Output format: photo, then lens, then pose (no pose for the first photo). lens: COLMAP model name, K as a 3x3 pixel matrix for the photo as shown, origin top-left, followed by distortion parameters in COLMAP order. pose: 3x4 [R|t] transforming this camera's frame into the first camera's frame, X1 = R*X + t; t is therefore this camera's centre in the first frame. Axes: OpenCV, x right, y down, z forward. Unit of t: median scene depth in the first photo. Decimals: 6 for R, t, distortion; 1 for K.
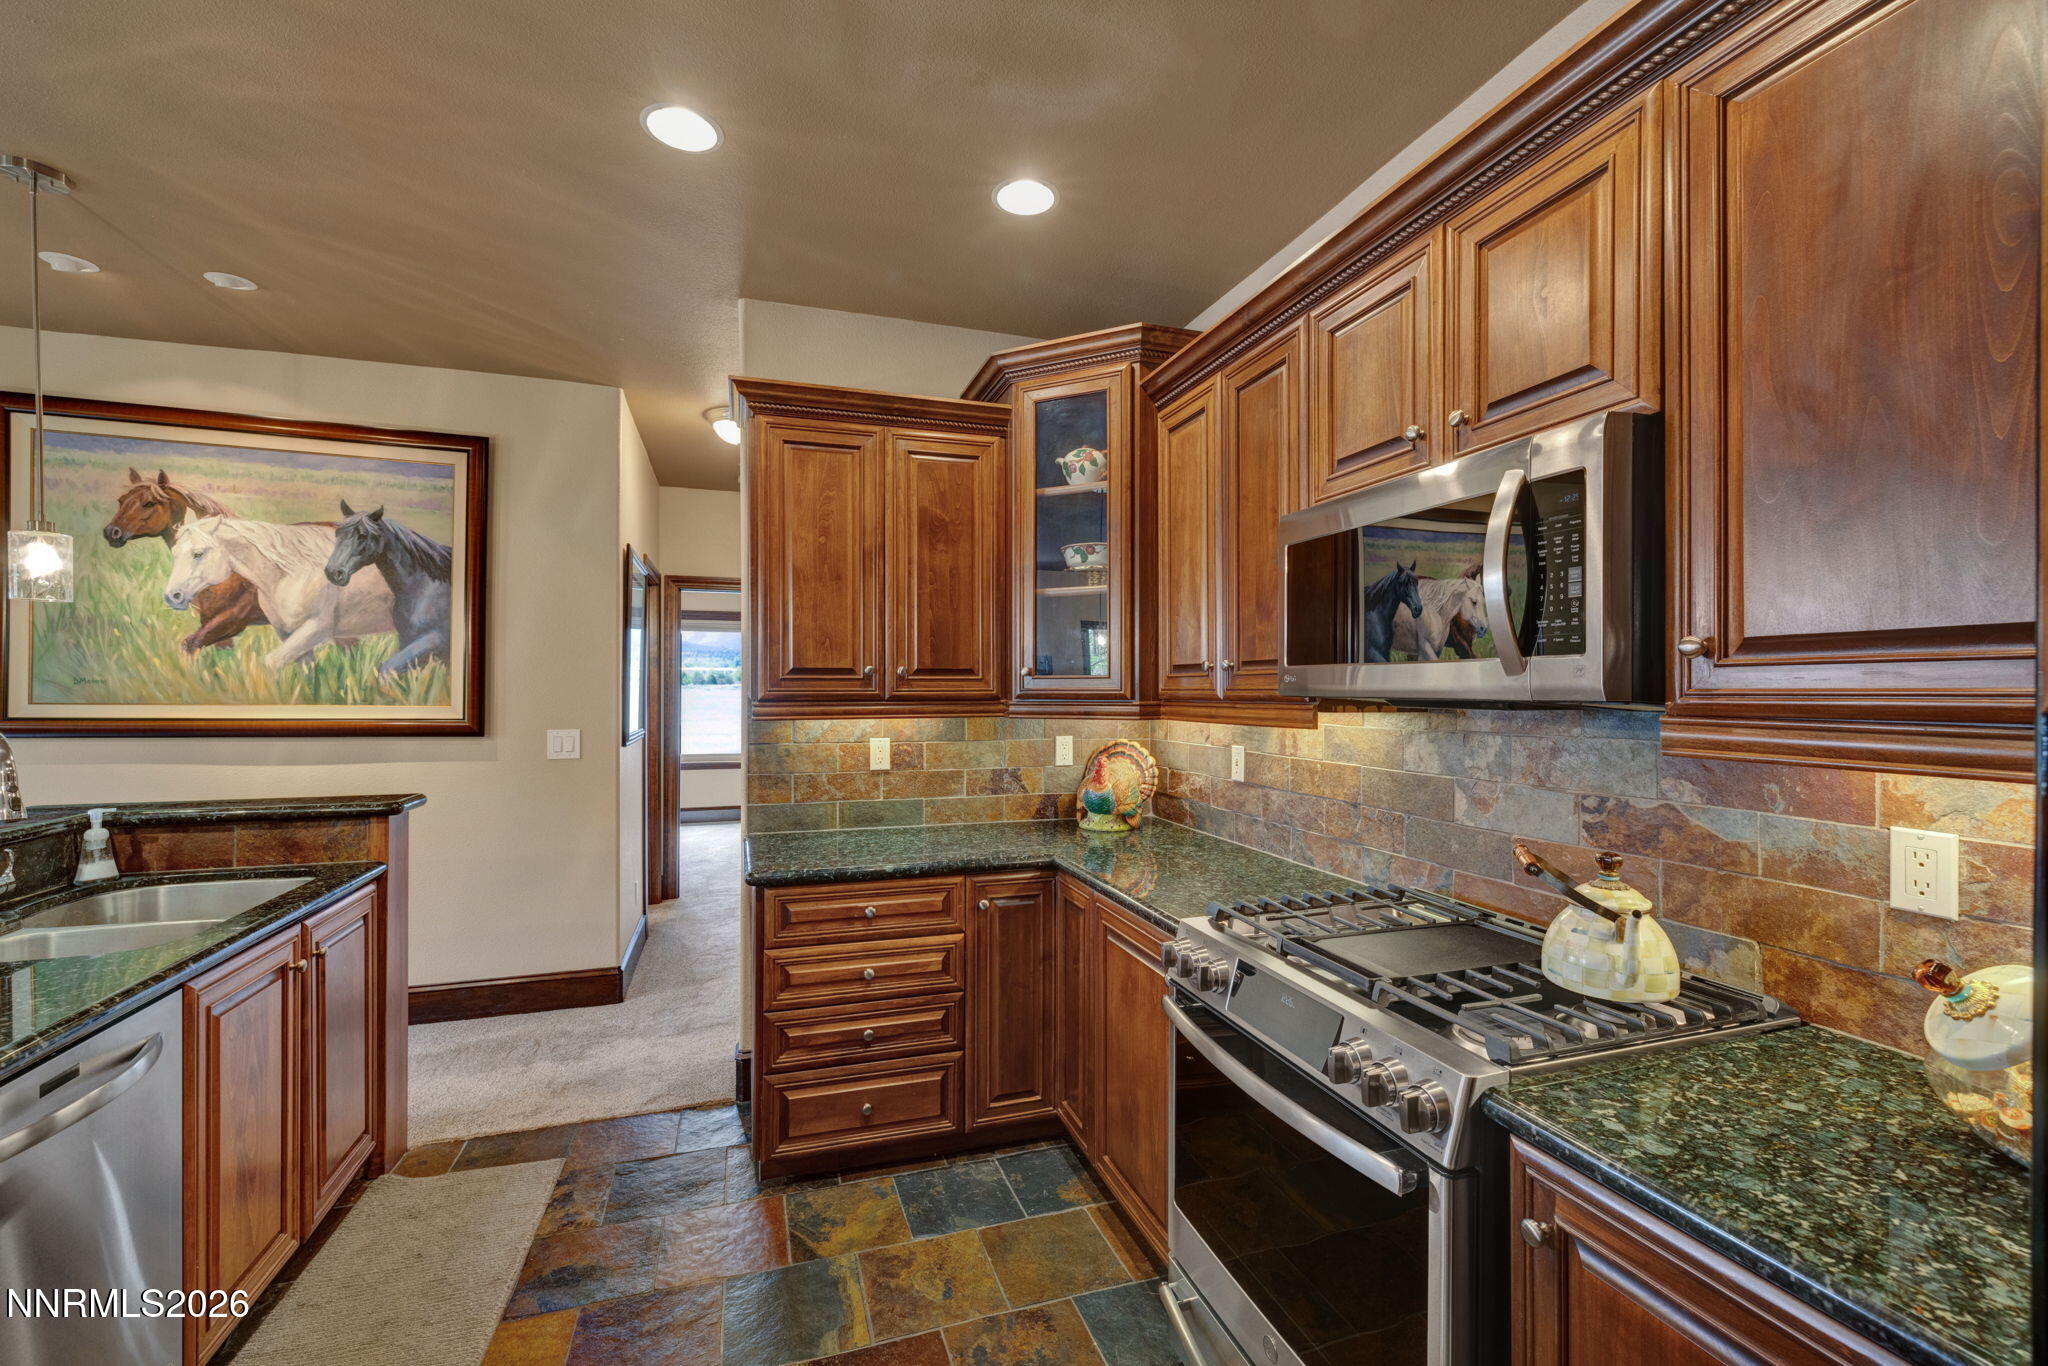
lens RADIAL K [[864.8, 0, 1026.2], [0, 864.8, 690.3], [0, 0, 1]] dist [0.001945, 0.000734]
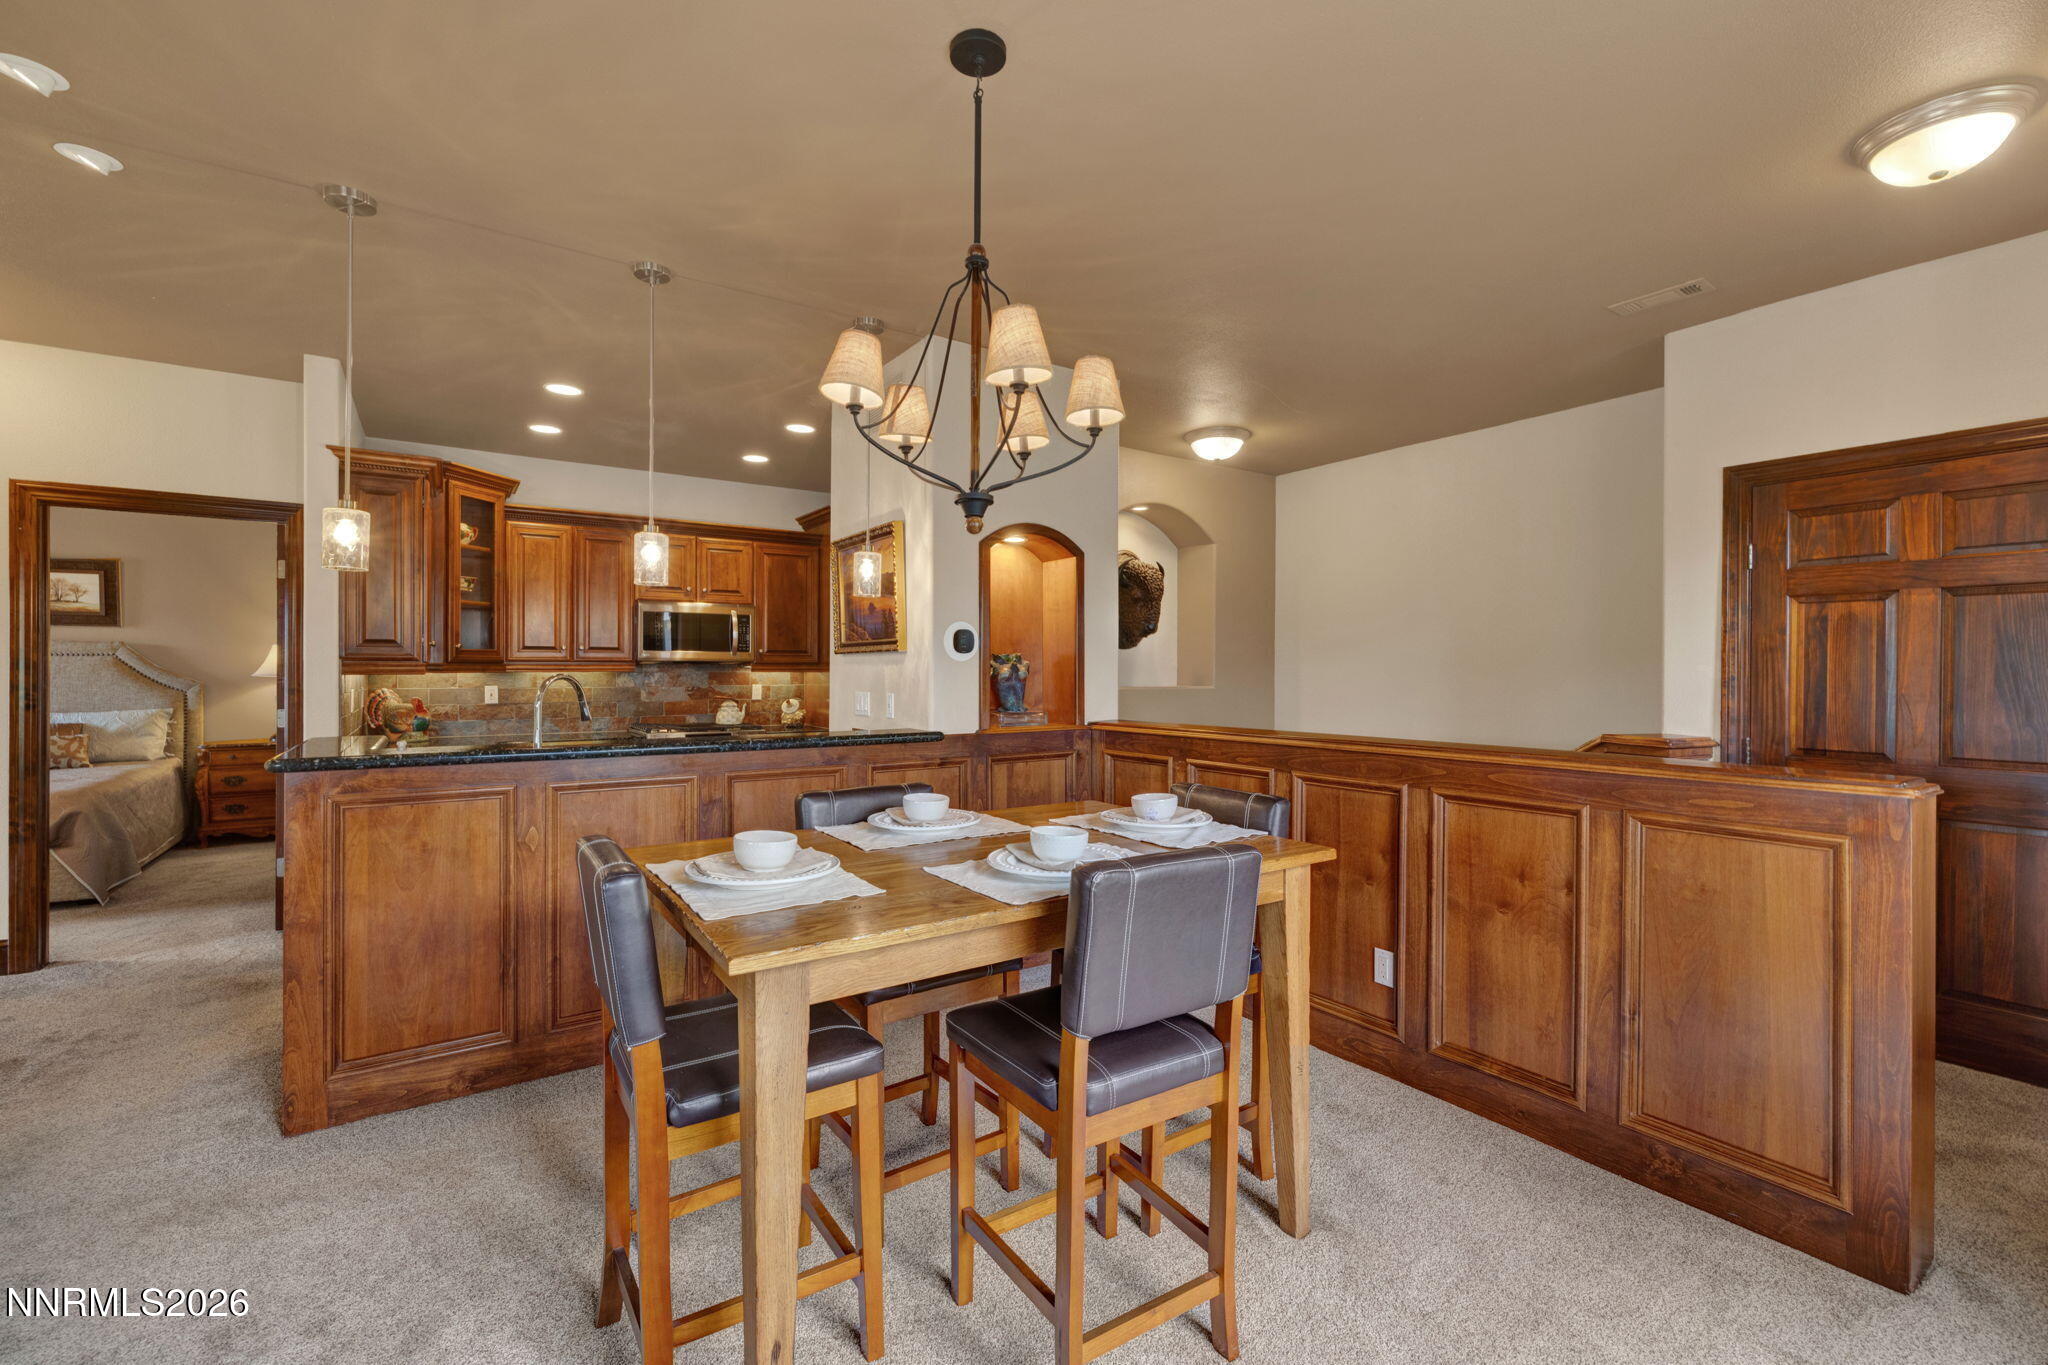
lens RADIAL K [[864.8, 0, 1003.7], [0, 864.8, 677.9], [0, 0, 1]] dist [0.001945, 0.000734]
pose [[-0.257707, -0.012341, 0.966144, -2.101316], [-0.001952, 0.999923, 0.012252, 0.020946], [-0.966221, 0.001271, -0.257711, 0.406076]]
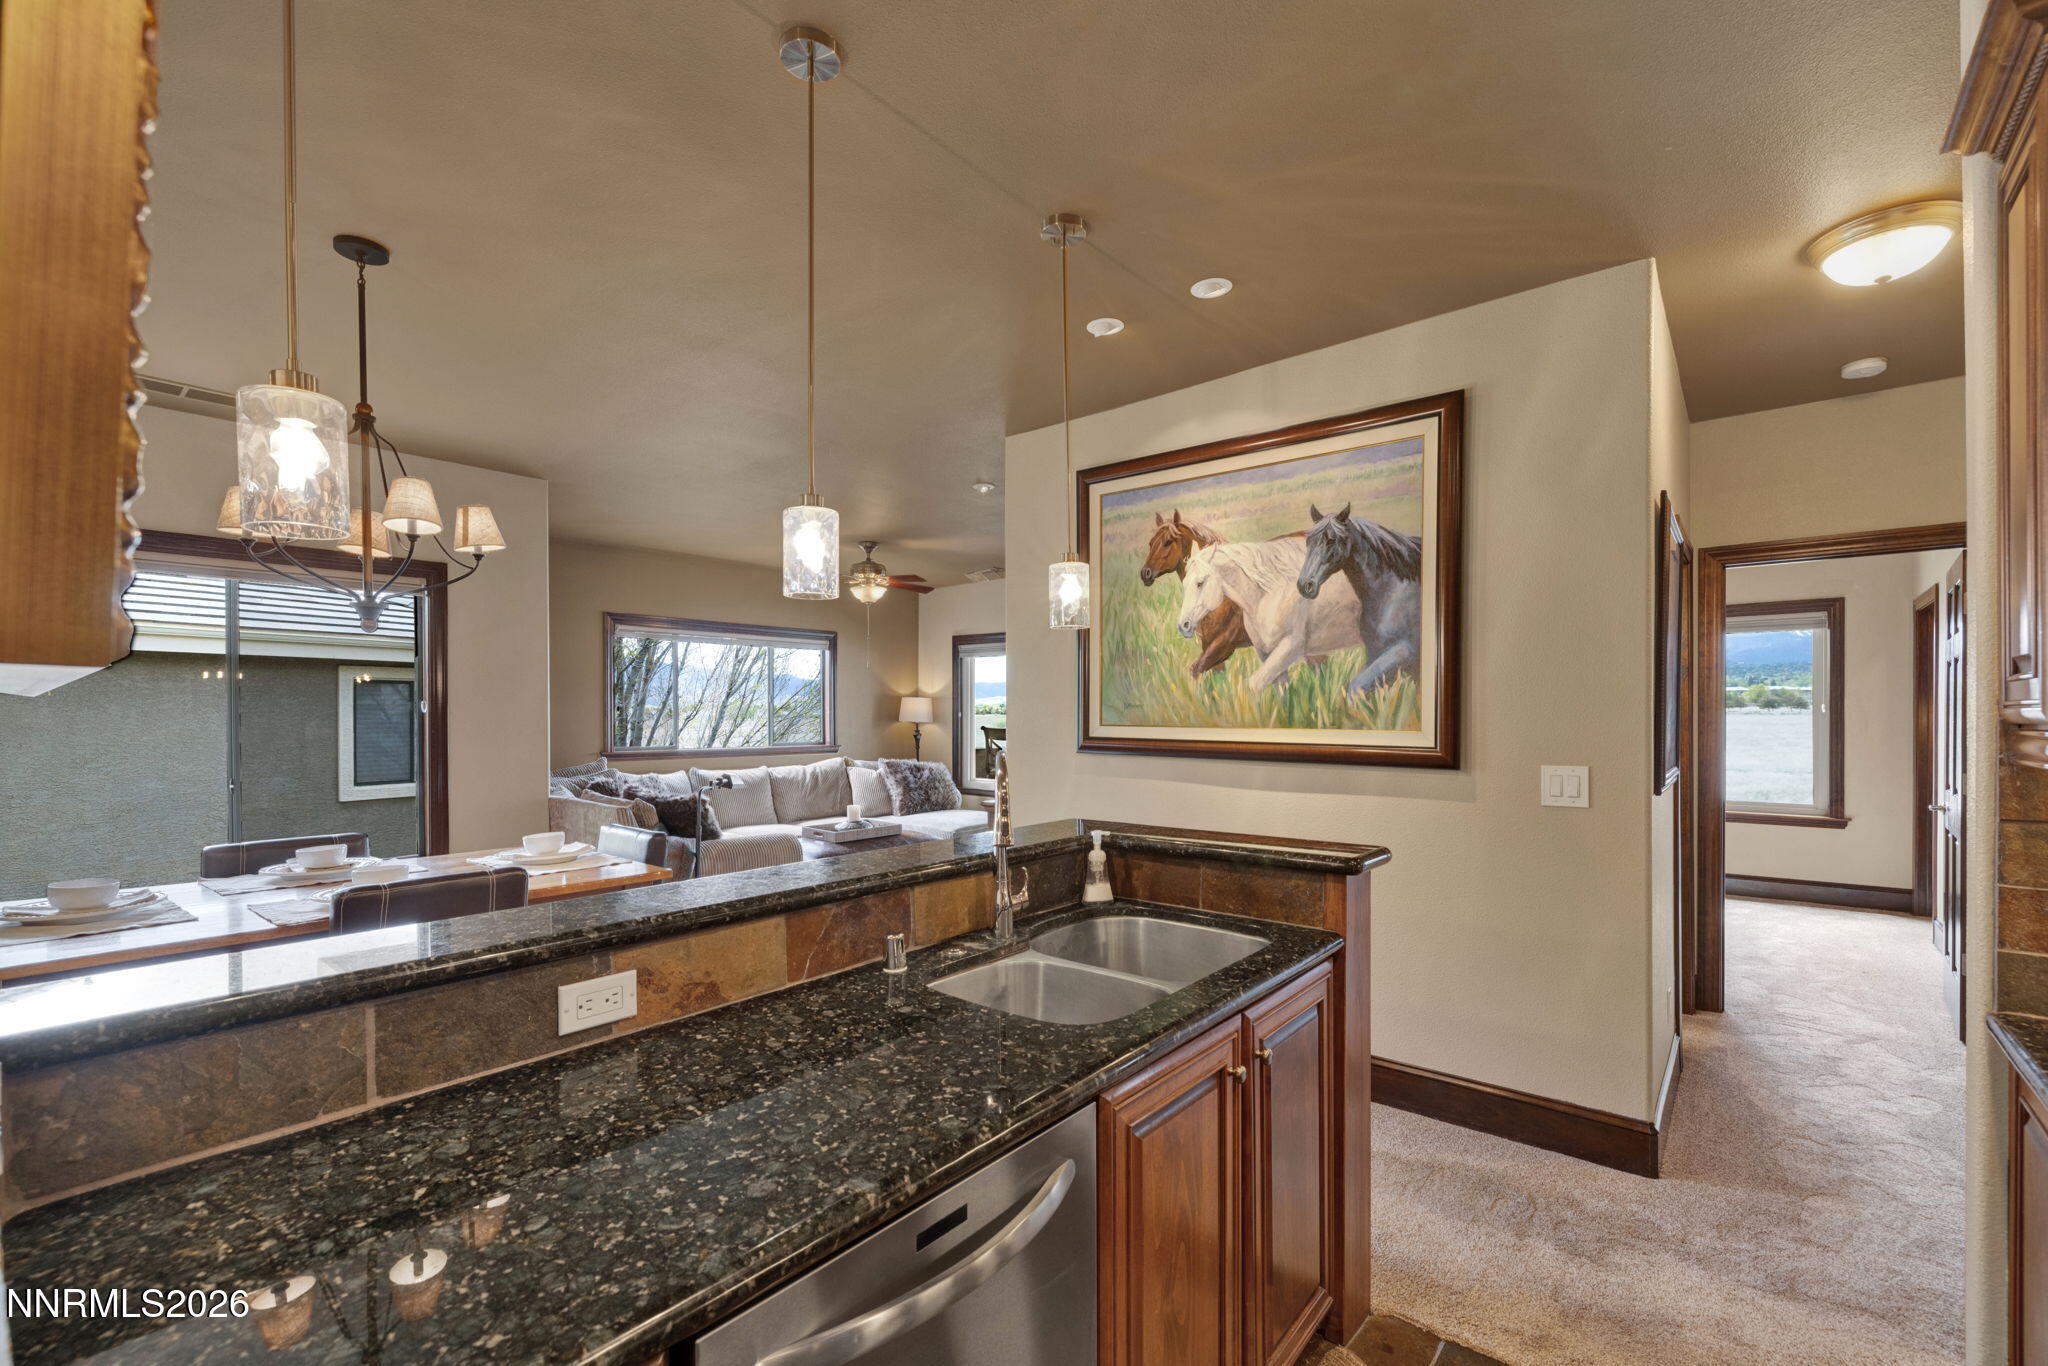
lens RADIAL K [[864.8, 0, 1026.3], [0, 864.8, 721.3], [0, 0, 1]] dist [0.001945, 0.000734]
pose [[0.527361, 0.001499, -0.849640, -0.224300], [0.003893, 0.999984, 0.004181, 0.005269], [0.849632, -0.005512, 0.527347, 0.339285]]
